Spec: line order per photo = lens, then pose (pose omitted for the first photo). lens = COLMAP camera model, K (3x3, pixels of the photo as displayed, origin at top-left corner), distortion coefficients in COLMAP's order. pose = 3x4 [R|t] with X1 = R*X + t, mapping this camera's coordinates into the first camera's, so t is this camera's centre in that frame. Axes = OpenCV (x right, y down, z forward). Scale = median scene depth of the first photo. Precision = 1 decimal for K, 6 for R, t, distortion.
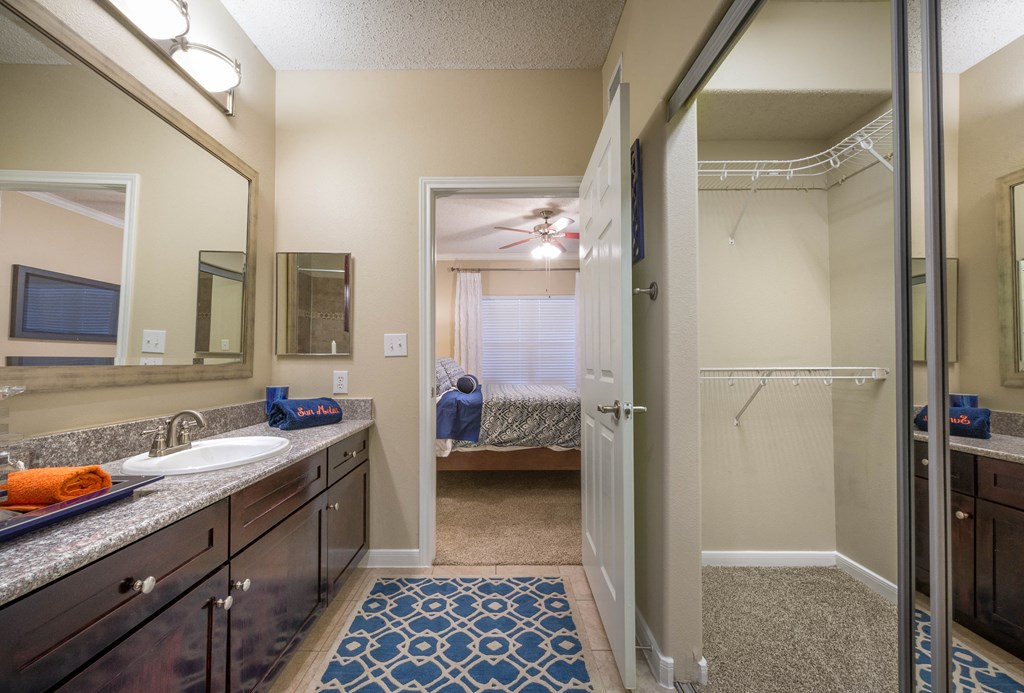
lens RADIAL K [[414.0, 0, 513.2], [0, 414.0, 351.1], [0, 0, 1]] dist [-0.002359, -0.000882]
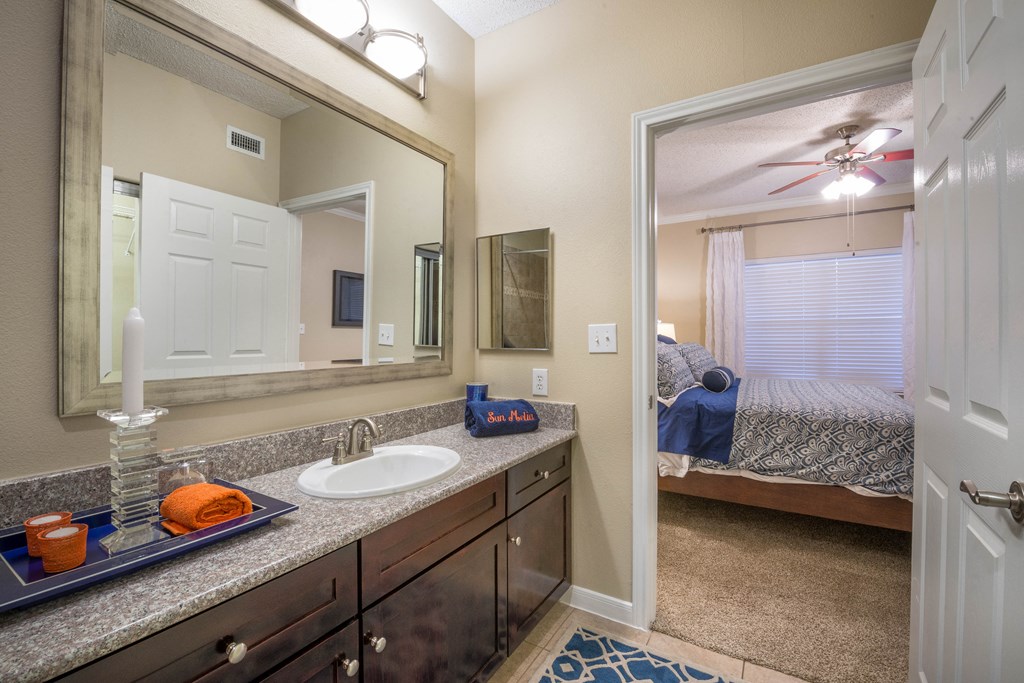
lens RADIAL K [[444.7, 0, 505.9], [0, 444.7, 337.8], [0, 0, 1]] dist [-0.016216, -0.001425]
pose [[0.833136, 0.005504, -0.553041, 0.029832], [0.008628, 0.999699, 0.022947, -0.038946], [0.553001, -0.023889, 0.832838, 0.211088]]
